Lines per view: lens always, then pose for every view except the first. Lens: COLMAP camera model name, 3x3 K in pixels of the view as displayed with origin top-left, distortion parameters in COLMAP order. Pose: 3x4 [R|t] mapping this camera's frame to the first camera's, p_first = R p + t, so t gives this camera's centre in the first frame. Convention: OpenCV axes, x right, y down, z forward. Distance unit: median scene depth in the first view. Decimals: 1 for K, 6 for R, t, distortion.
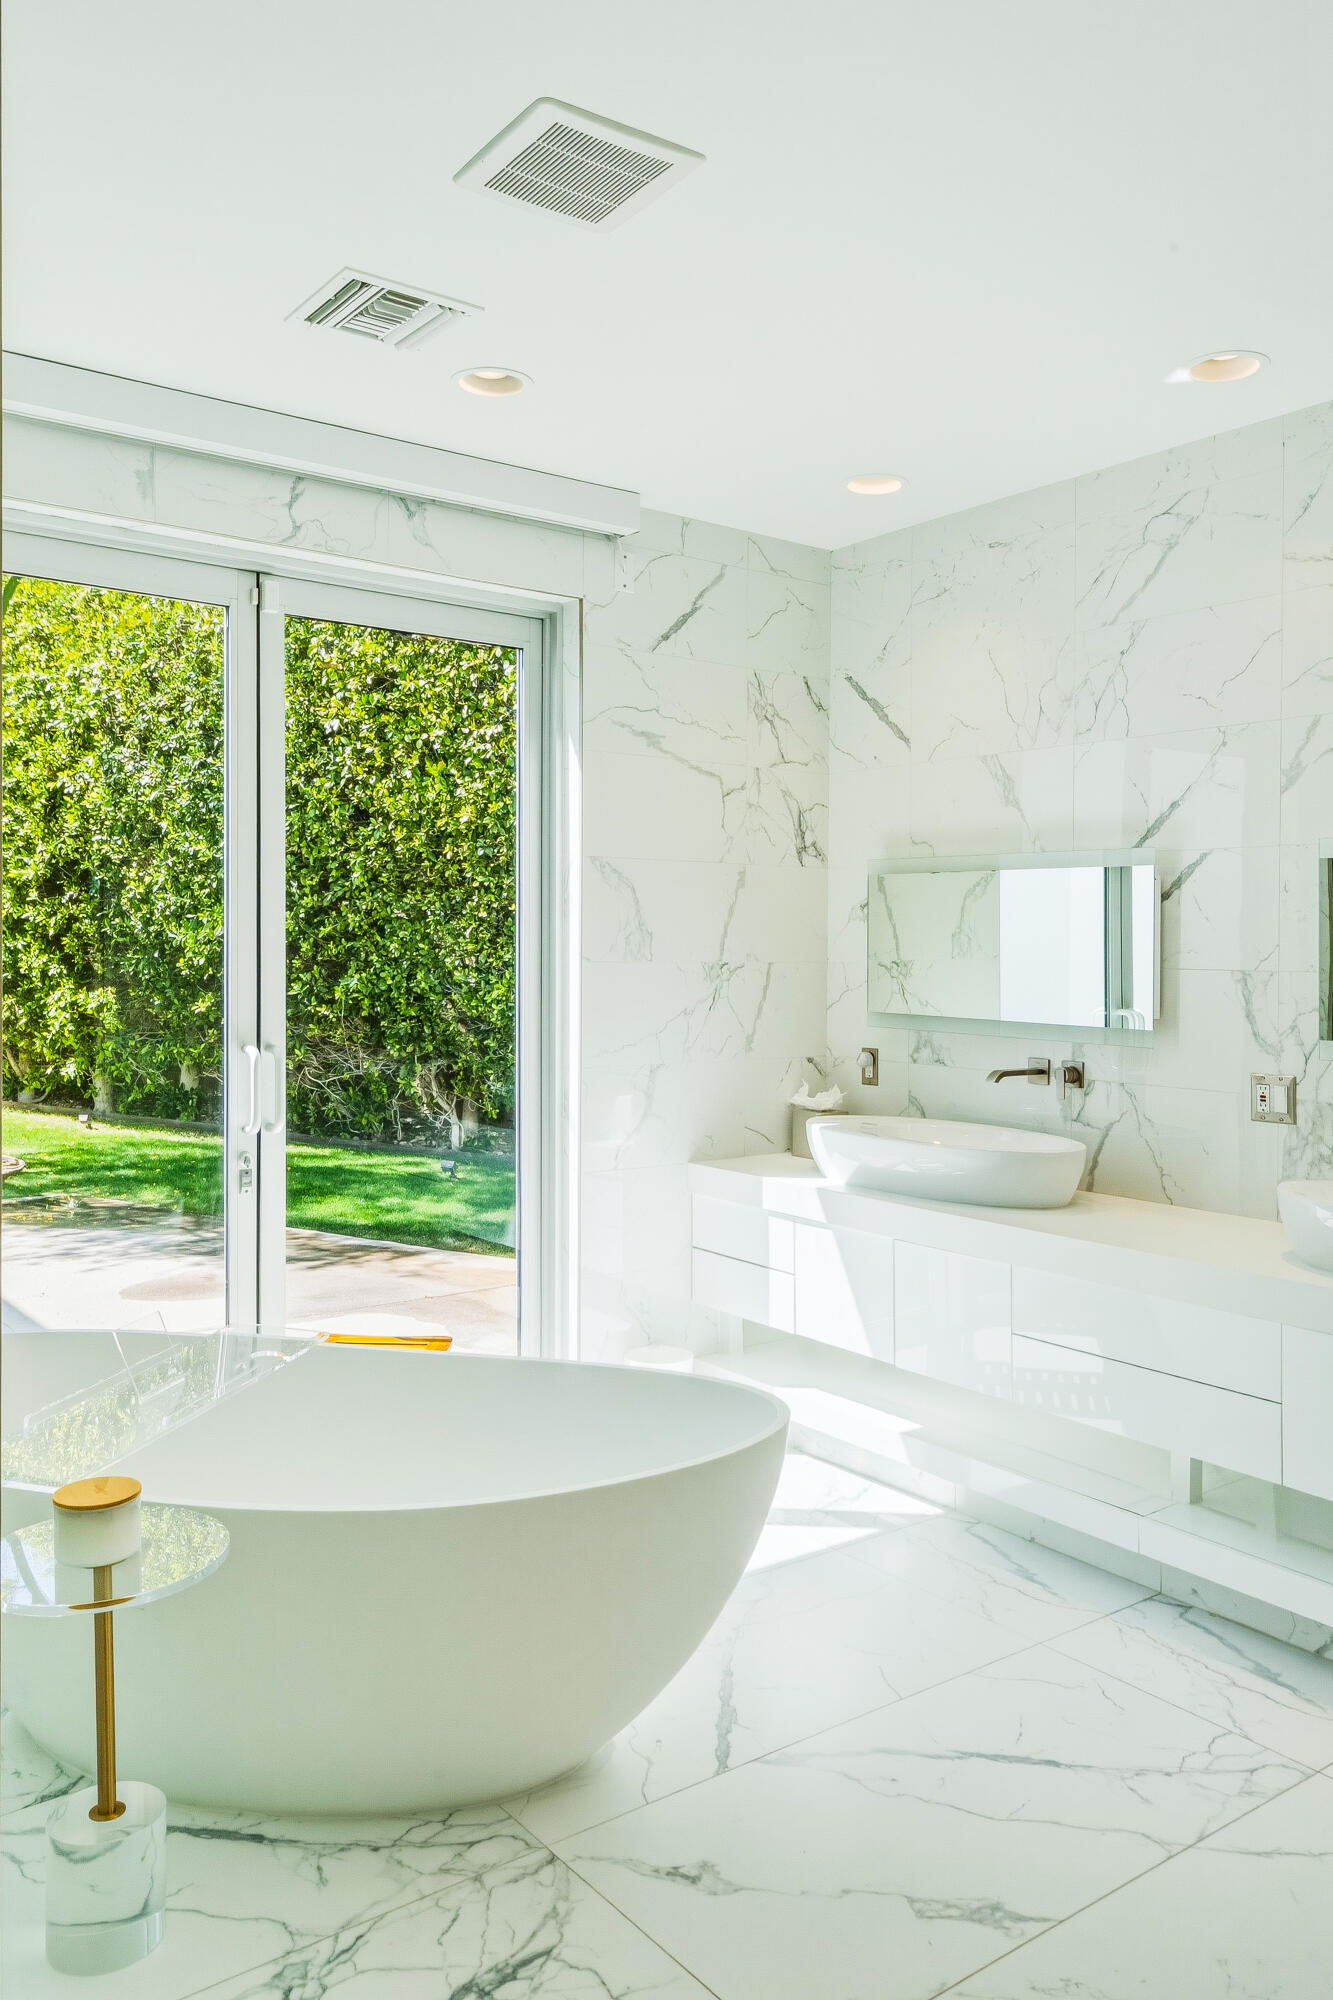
lens RADIAL K [[1534.3, 0, 652.2], [0, 1534.3, 934.2], [0, 0, 1]] dist [0.025738, -0.005298]
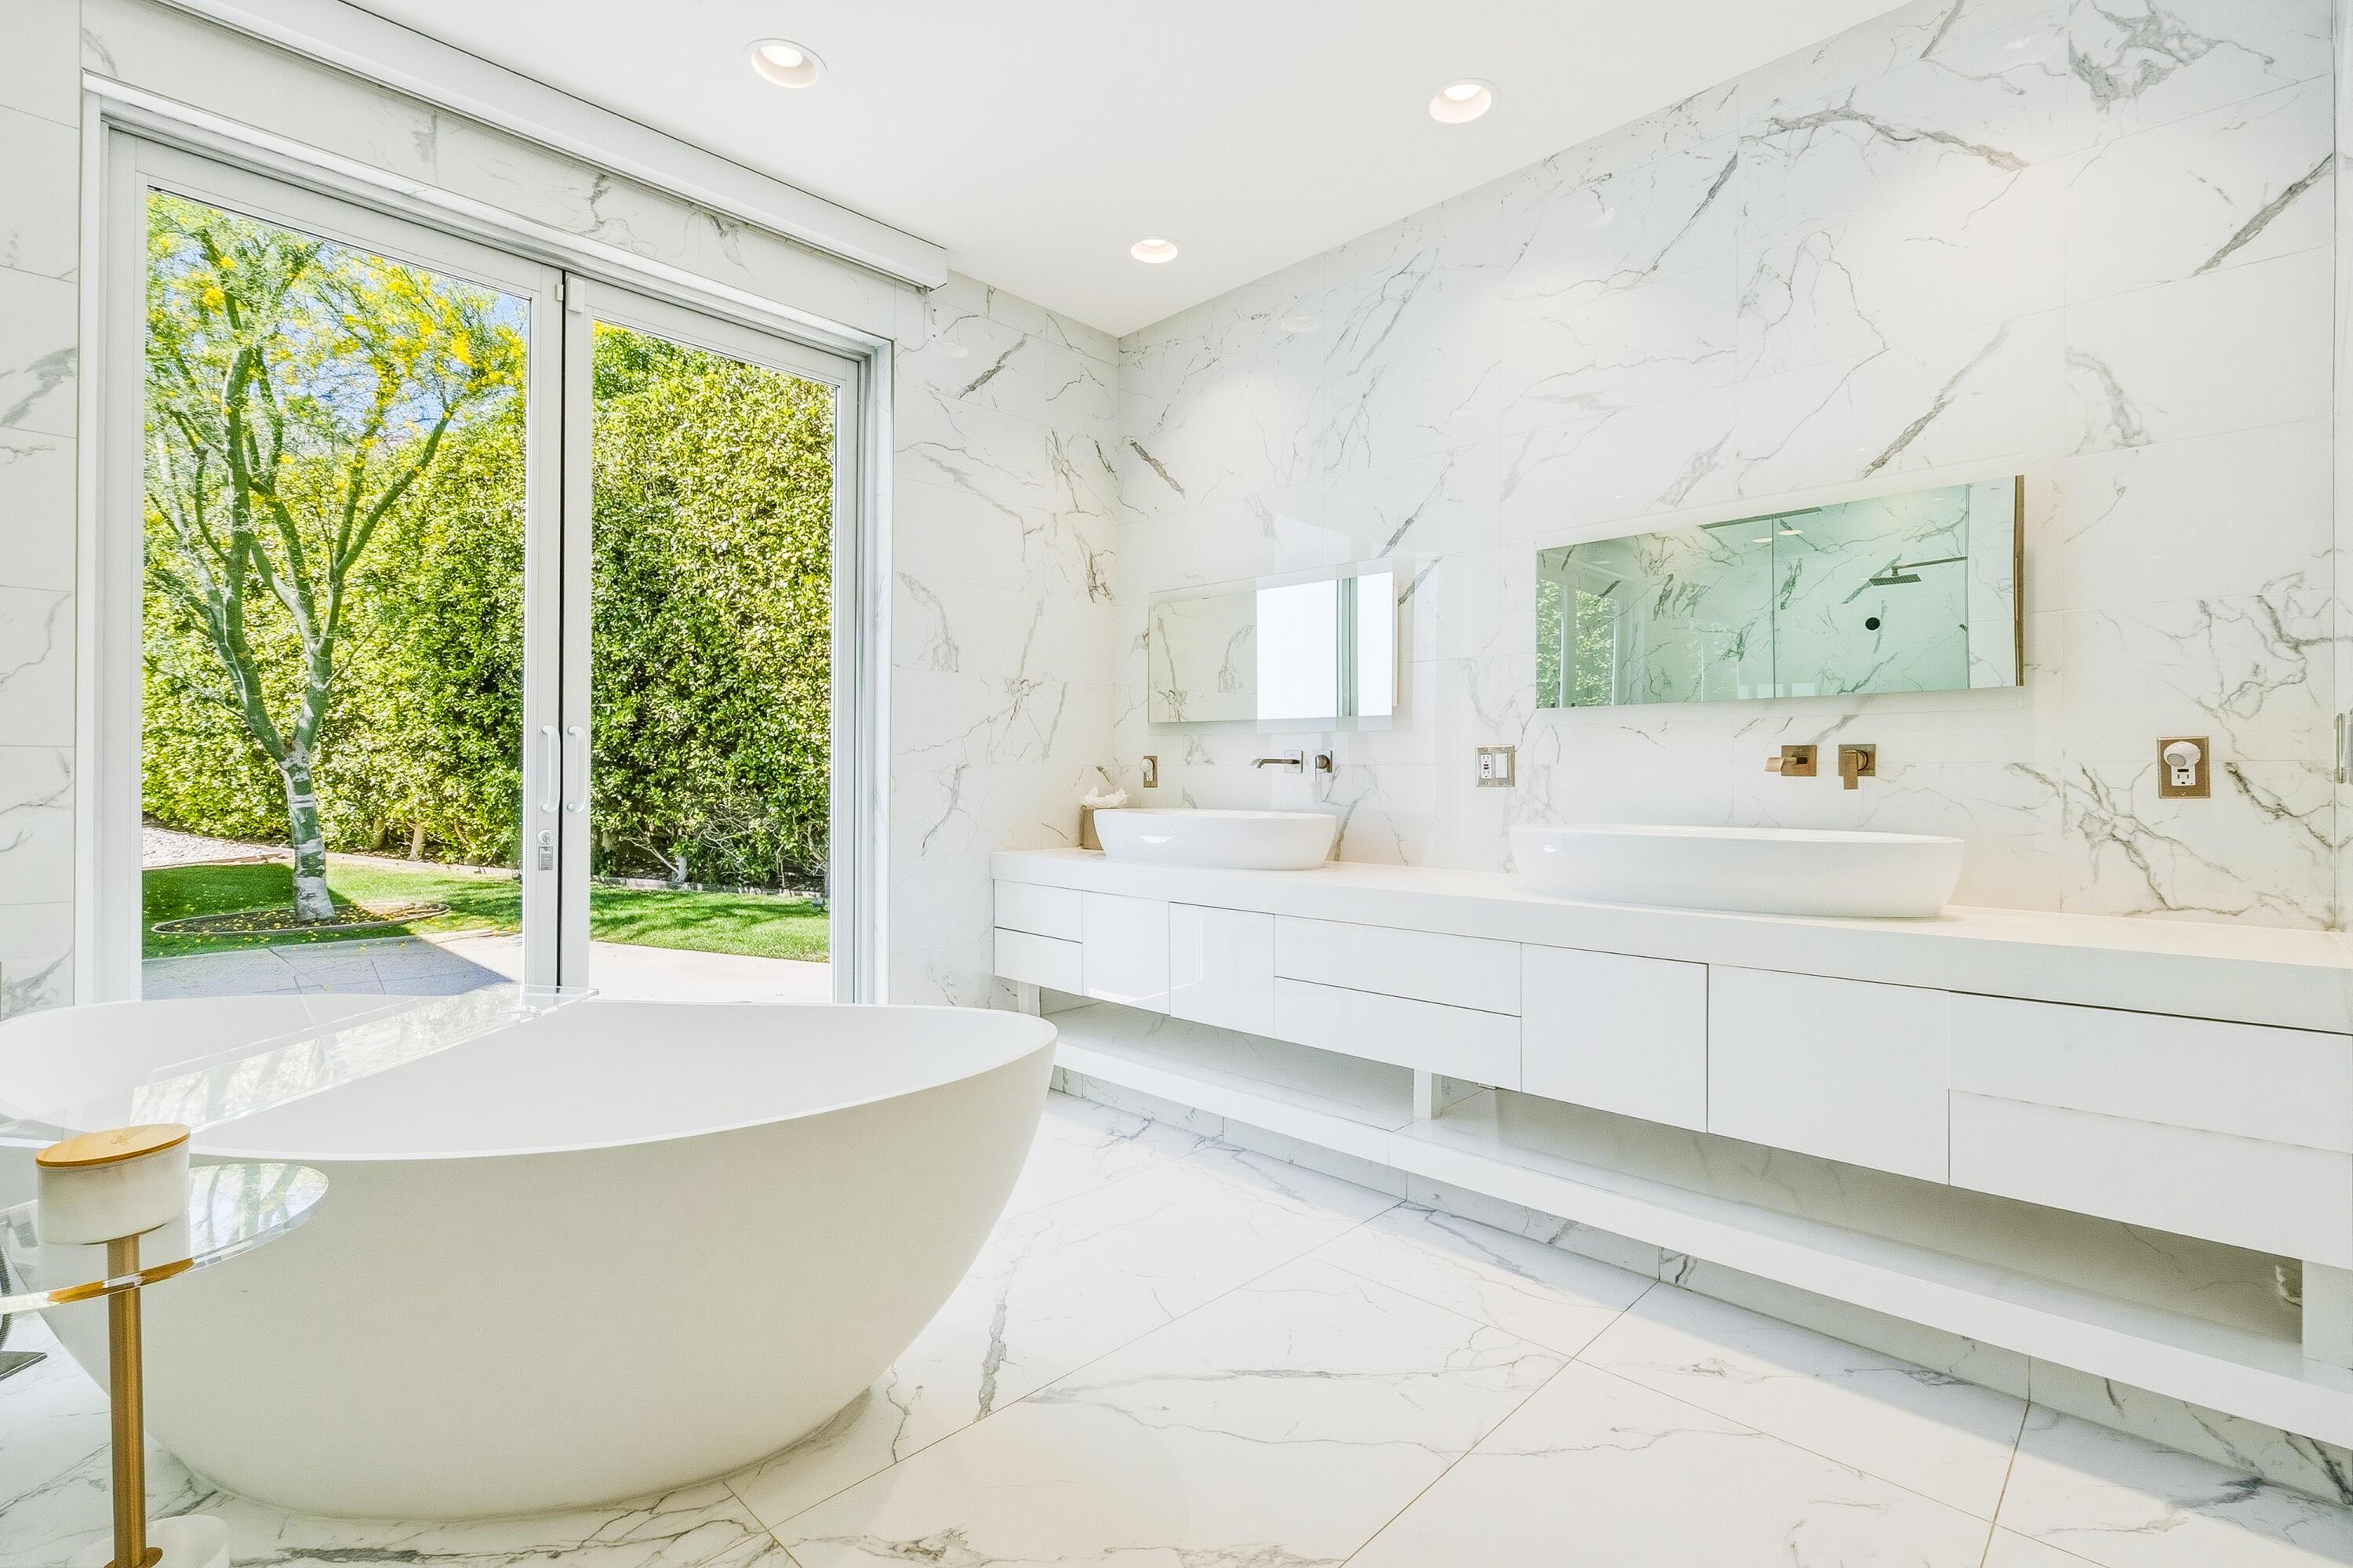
lens RADIAL K [[1065.8, 0, 1178.6], [0, 1065.8, 763.6], [0, 0, 1]] dist [-0.003816, 0.002824]
pose [[0.986962, 0.003329, 0.160921, 0.037269], [-0.002248, 0.999974, -0.006896, 0.099005], [-0.160940, 0.006444, 0.986943, 0.224671]]
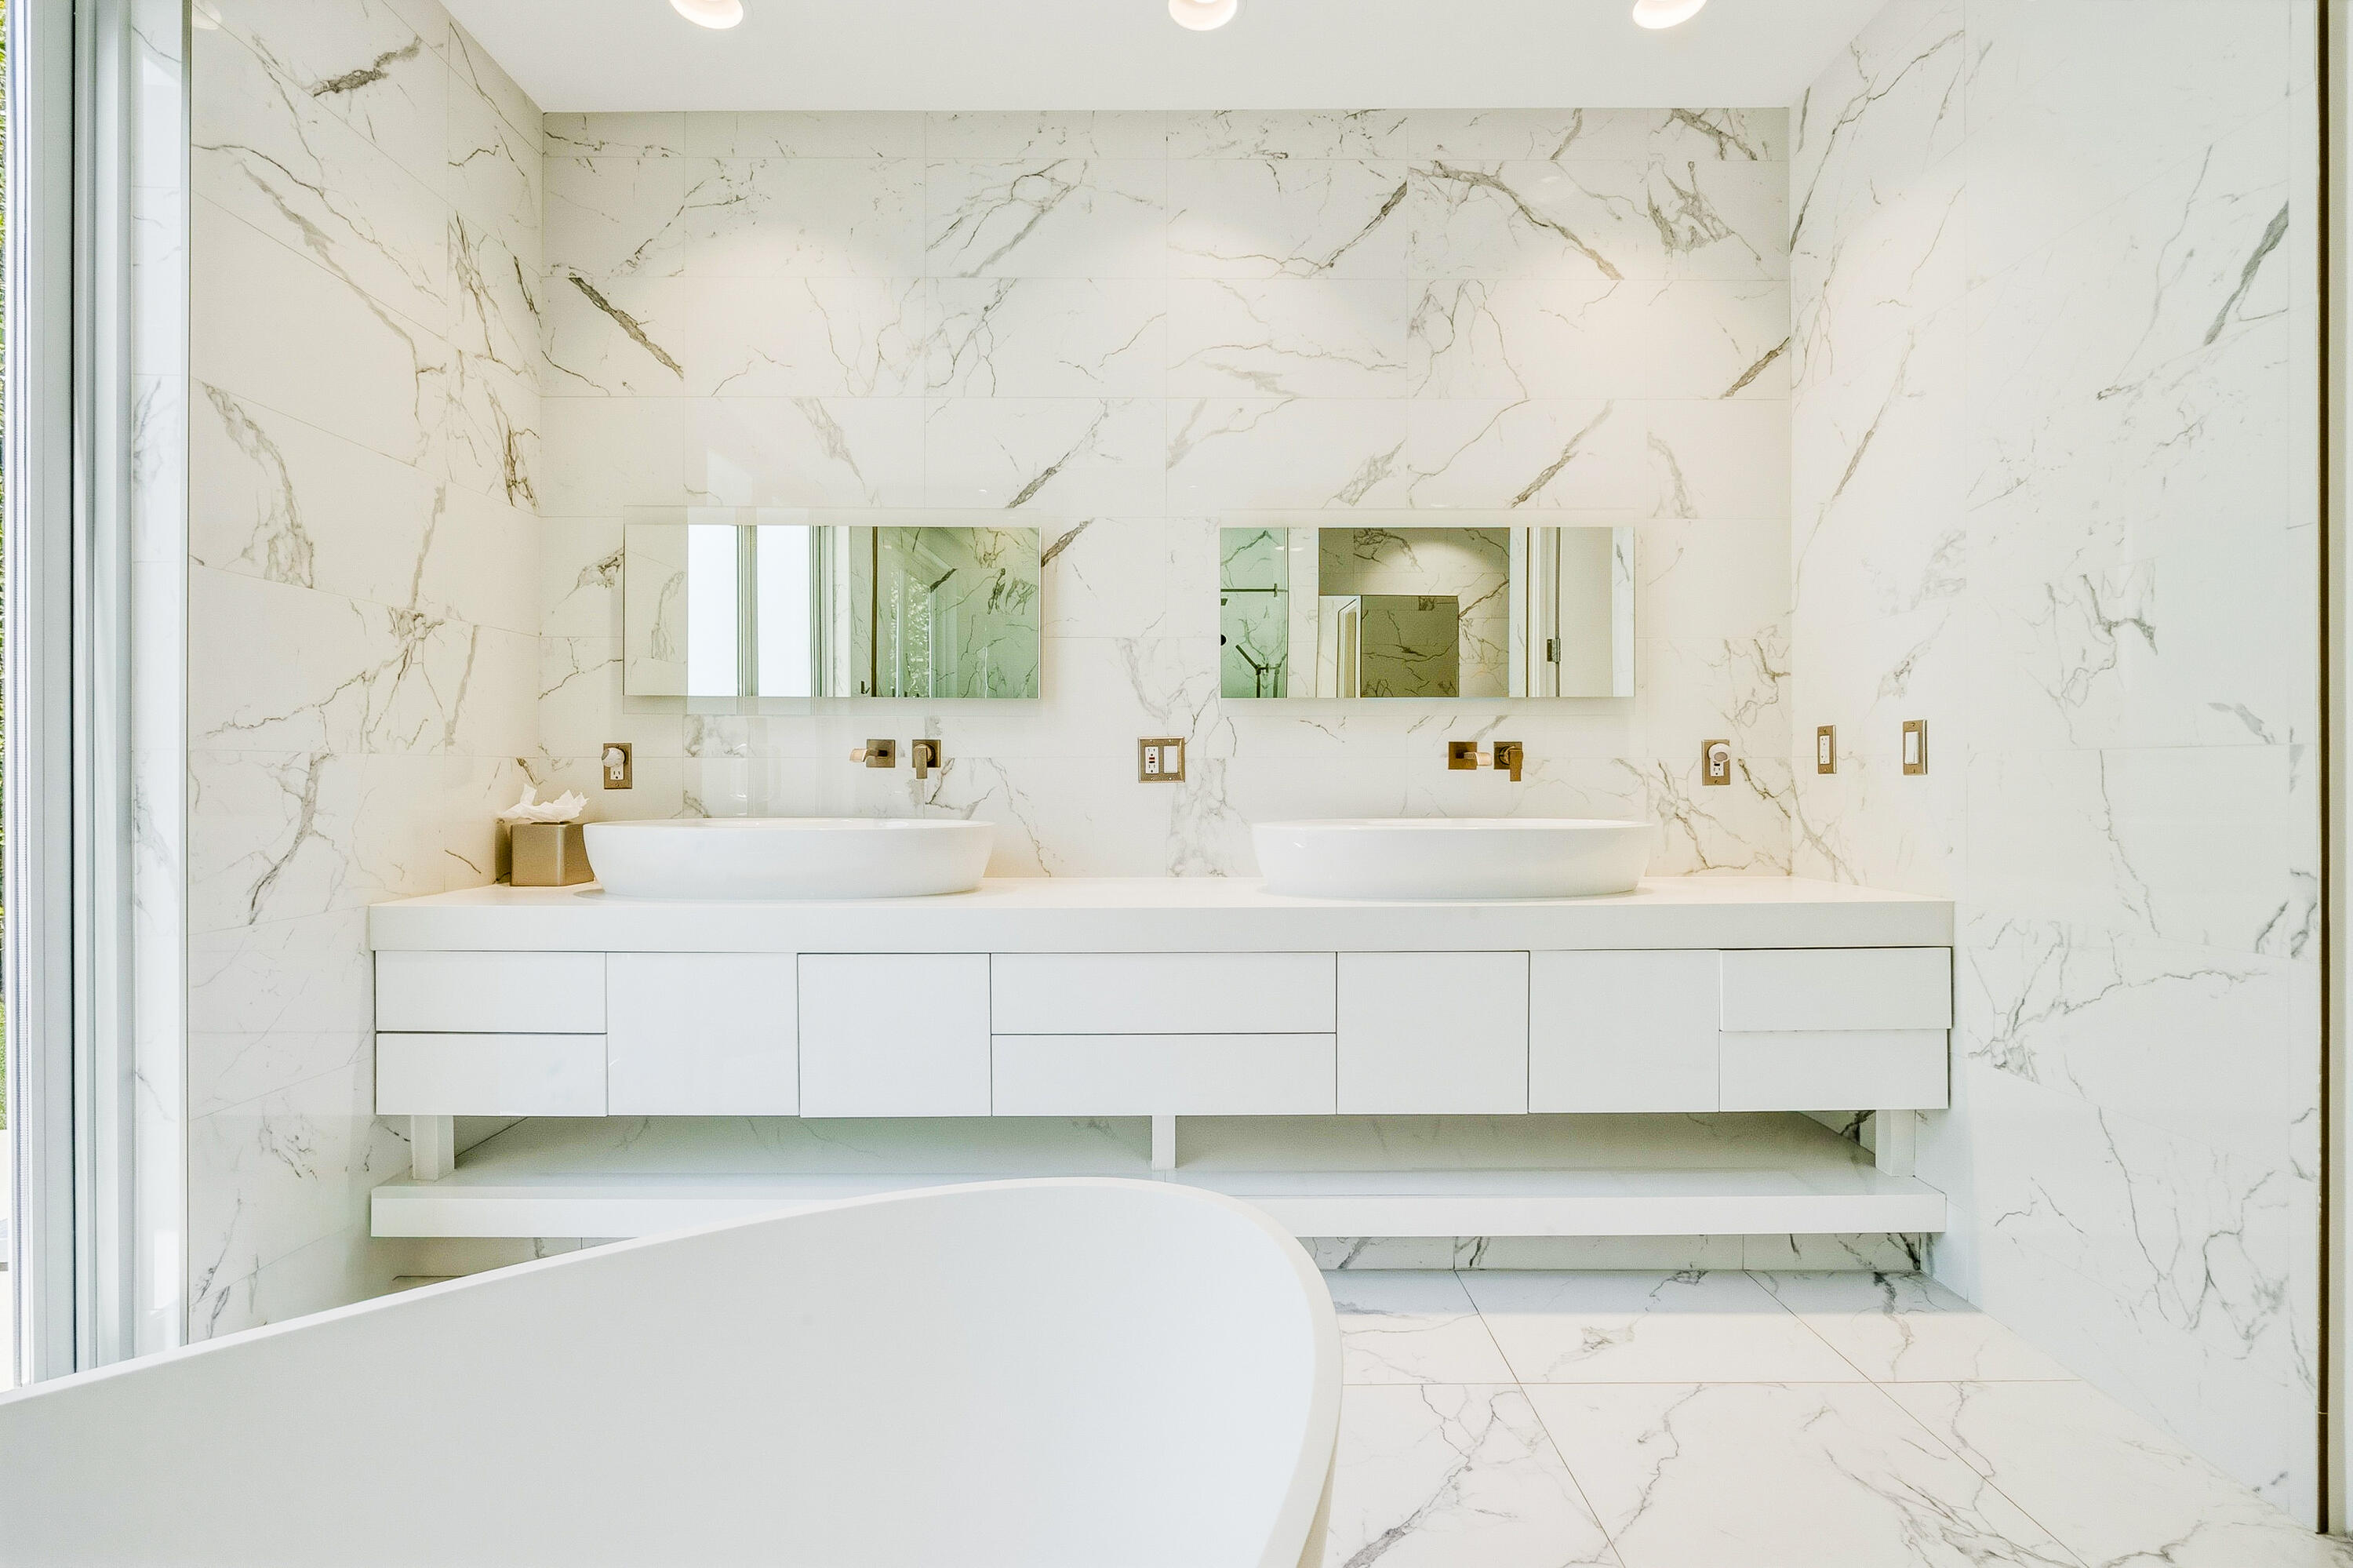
lens RADIAL K [[1065.8, 0, 1154.5], [0, 1065.8, 764.7], [0, 0, 1]] dist [-0.003816, 0.002824]
pose [[0.595551, 0.001141, 0.803317, -0.159933], [-0.001639, 0.999999, -0.000206, 0.098476], [-0.803316, -0.001194, 0.595552, 0.511933]]
